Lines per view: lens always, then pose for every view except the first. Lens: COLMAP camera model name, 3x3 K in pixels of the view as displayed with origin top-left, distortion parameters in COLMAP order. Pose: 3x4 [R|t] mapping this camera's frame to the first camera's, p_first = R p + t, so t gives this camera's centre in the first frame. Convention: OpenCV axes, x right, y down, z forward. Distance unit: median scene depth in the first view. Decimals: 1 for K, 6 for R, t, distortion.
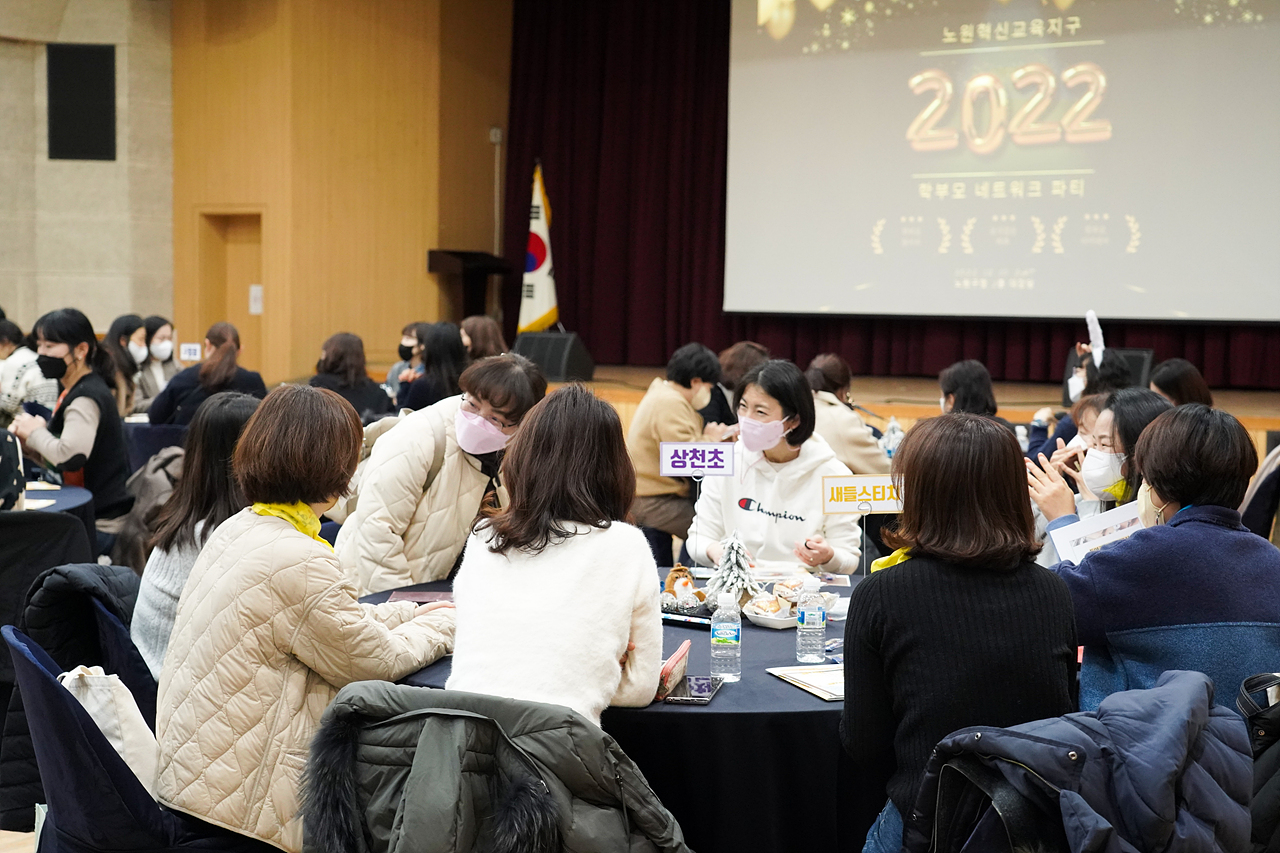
lens RADIAL K [[1846.6, 0, 640.0], [0, 1846.6, 426.5], [0, 0, 1]] dist [0.024195, -0.093393]
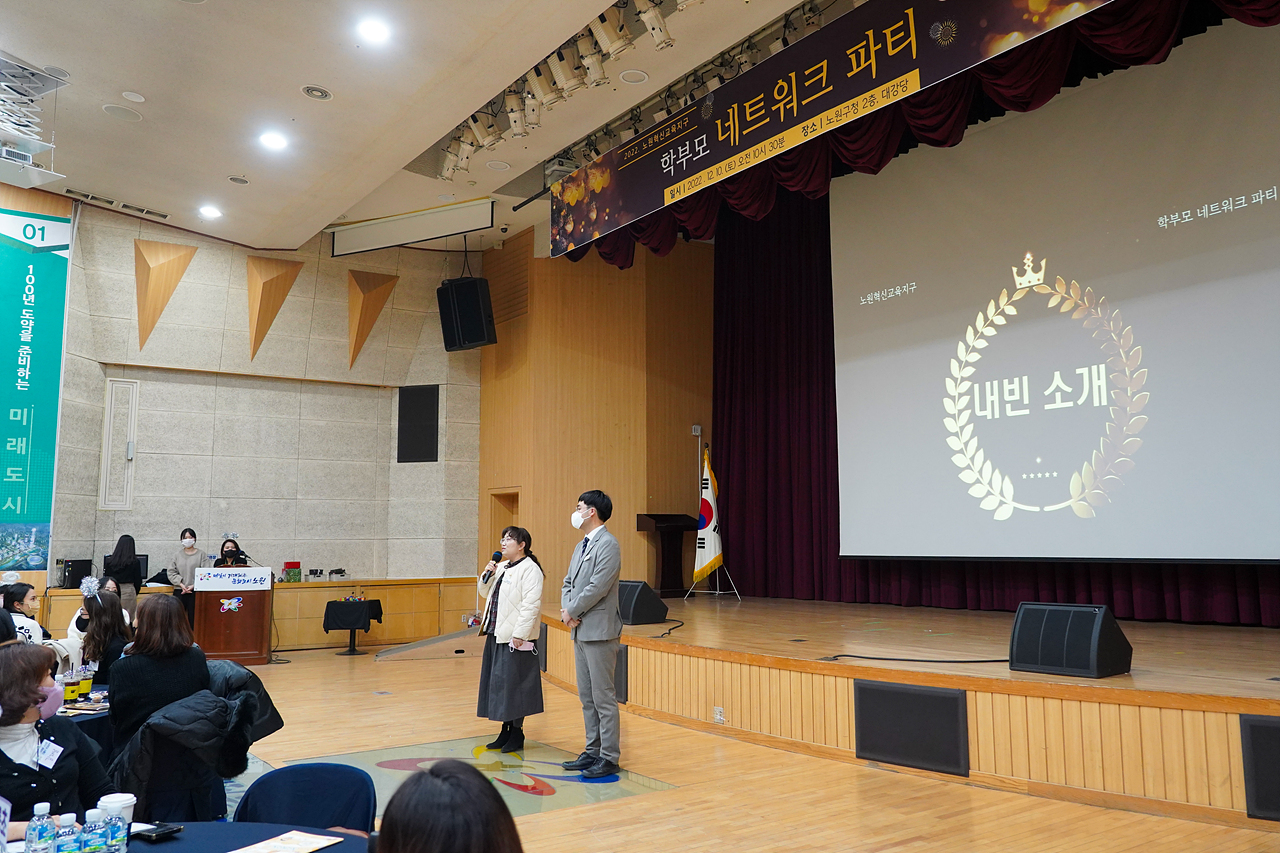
lens RADIAL K [[1038.4, 0, 643.6], [0, 1038.4, 401.1], [0, 0, 1]] dist [-0.012217, -0.006871]
pose [[0.945972, -0.067041, -0.317242, 0.141411], [0.001969, 0.979562, -0.201135, -0.022947], [0.324242, 0.189643, 0.926770, 0.272769]]
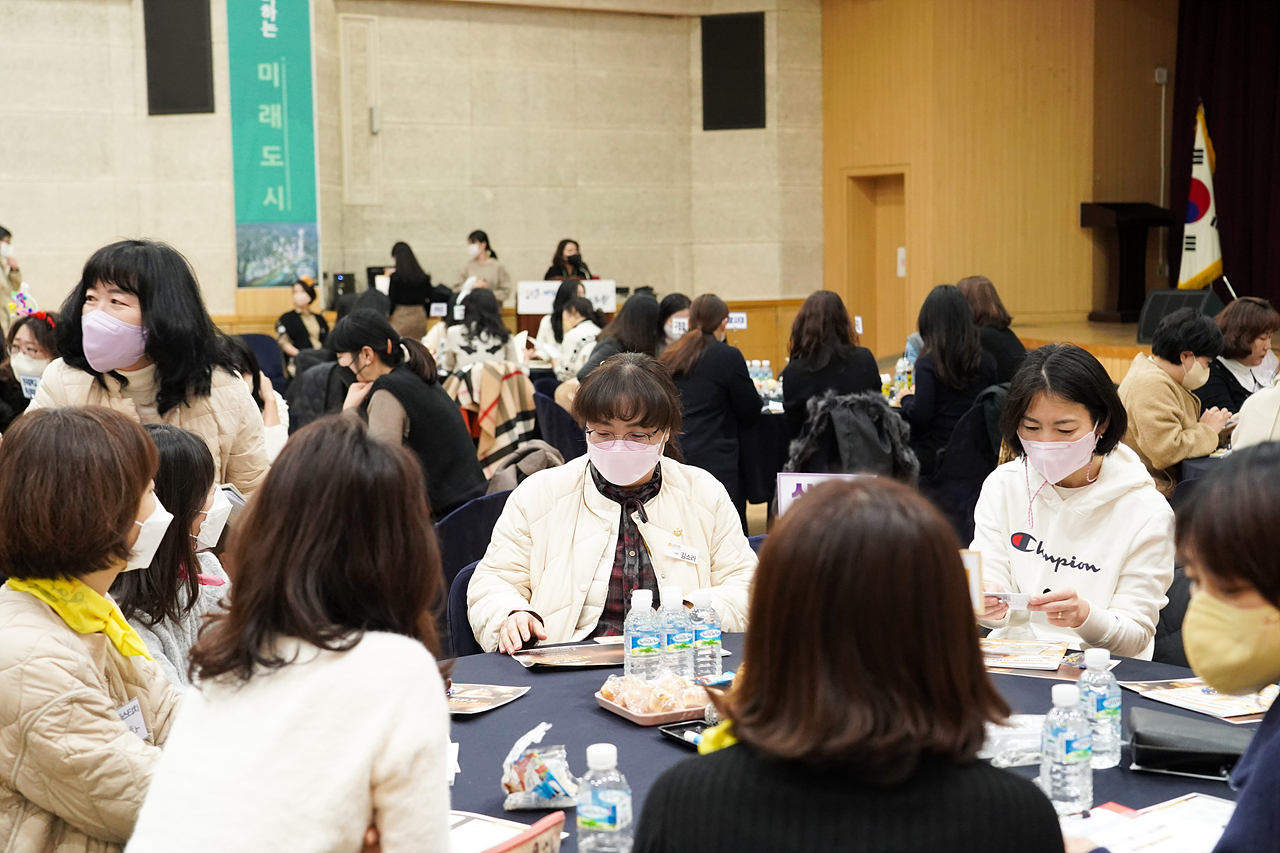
lens RADIAL K [[1817.8, 0, 640.0], [0, 1817.8, 426.5], [0, 0, 1]] dist [0.015466, -0.034548]
pose [[0.919687, 0.004729, -0.392624, 0.042975], [0.004728, 0.999722, 0.023116, -0.004621], [0.392624, -0.023116, 0.919408, 0.060450]]
